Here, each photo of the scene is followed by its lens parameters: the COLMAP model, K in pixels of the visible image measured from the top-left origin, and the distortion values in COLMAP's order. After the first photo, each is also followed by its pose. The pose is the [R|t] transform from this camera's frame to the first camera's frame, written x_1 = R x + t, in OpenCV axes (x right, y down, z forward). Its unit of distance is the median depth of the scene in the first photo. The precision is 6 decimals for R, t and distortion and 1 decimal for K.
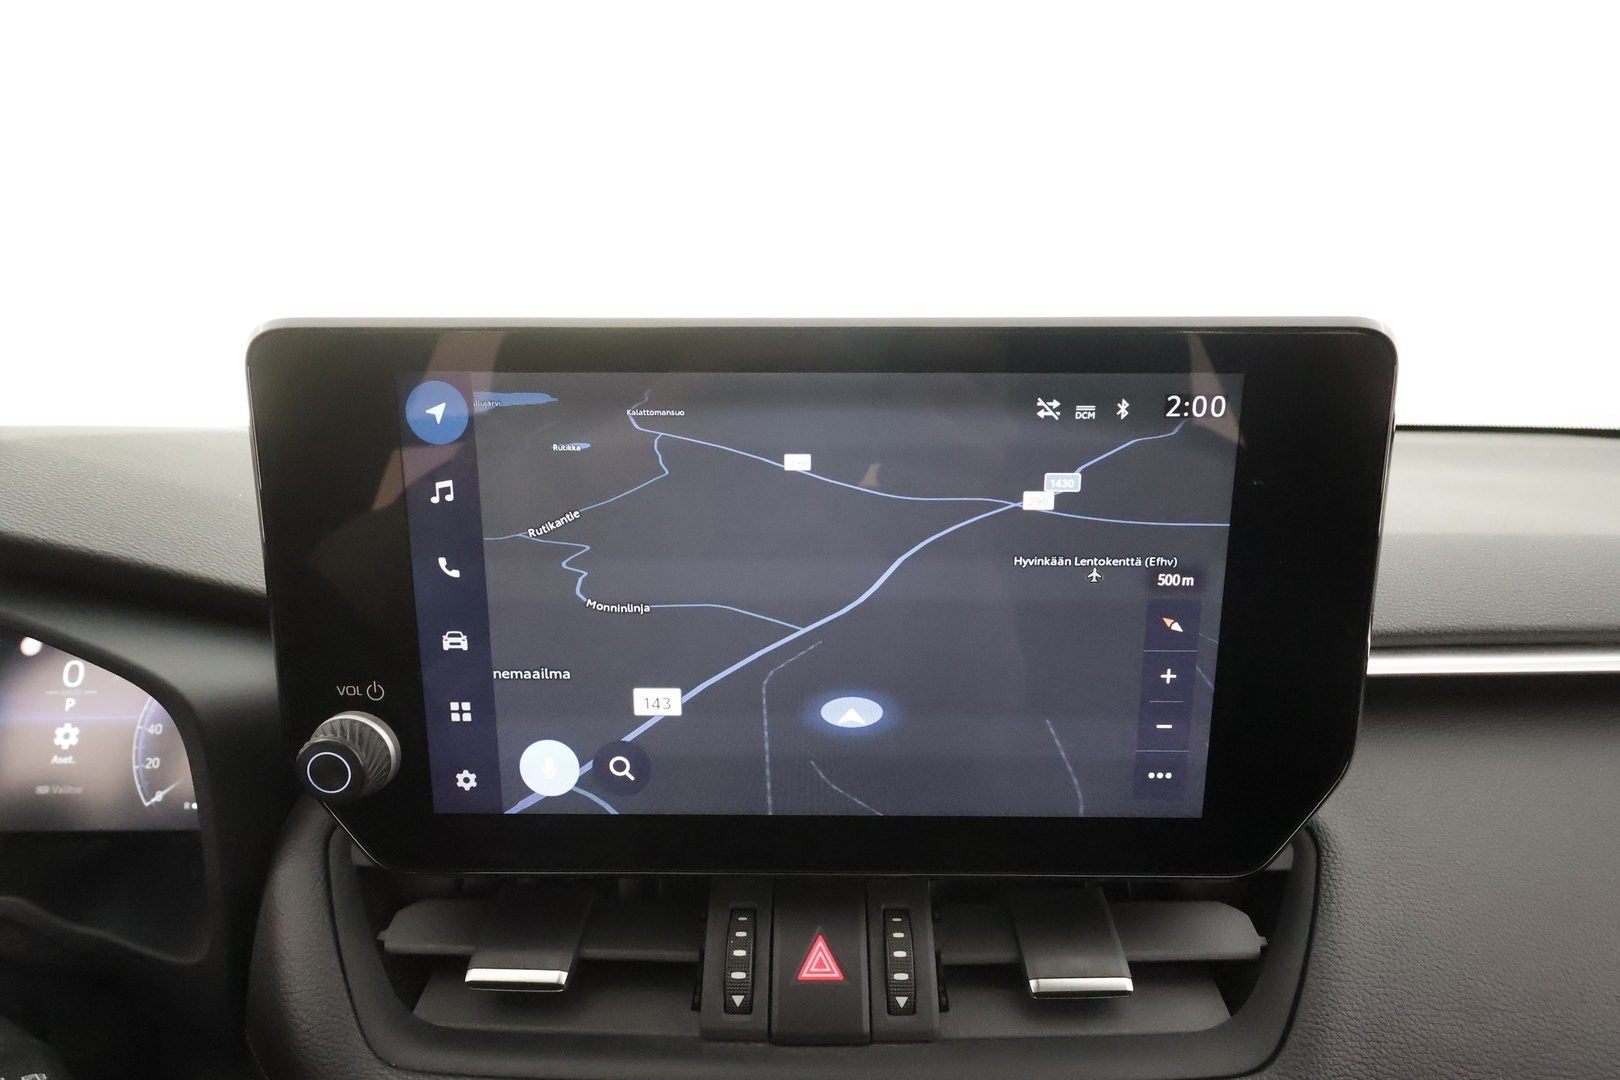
lens RADIAL K [[733.2, 0, 810.0], [0, 733.2, 540.0], [0, 0, 1]] dist [-0.003111, -0.000446]
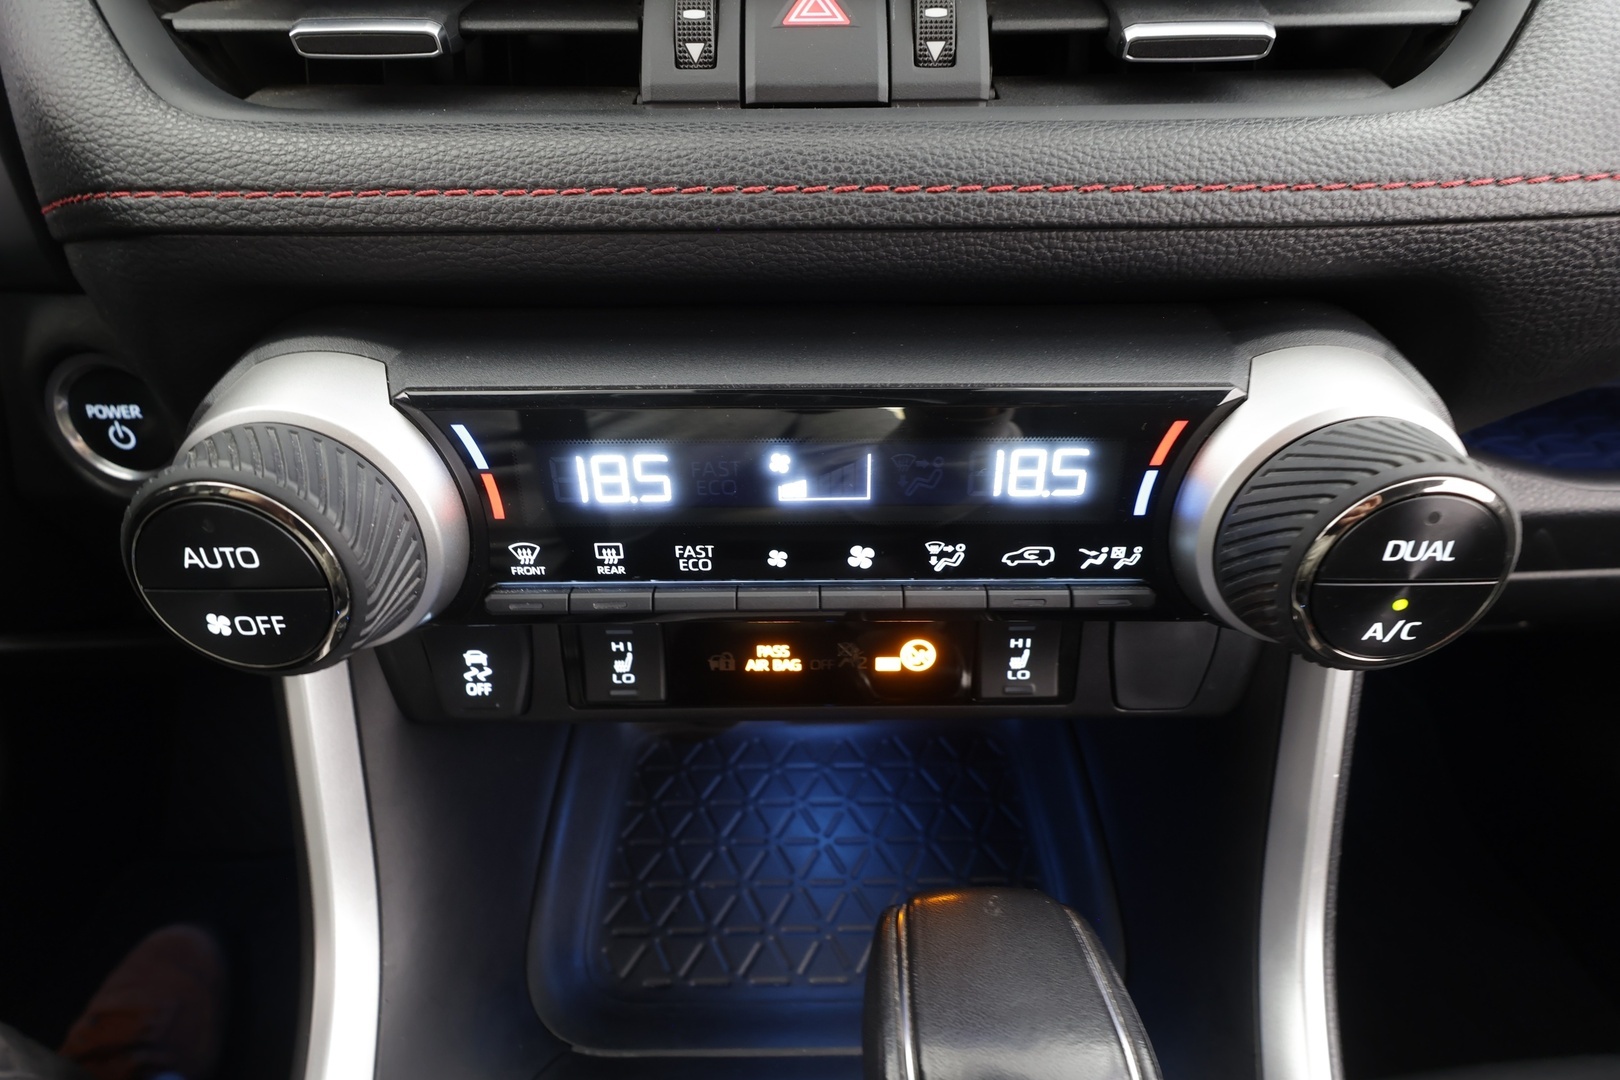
lens RADIAL K [[759.8, 0, 810.0], [0, 759.8, 540.0], [0, 0, 1]] dist [-0.000701, -0.000155]
pose [[0.999939, -0.009155, 0.006125, -0.000052], [0.006569, 0.941977, 0.335614, 0.807177], [-0.008842, -0.335553, 0.941980, 0.179343]]
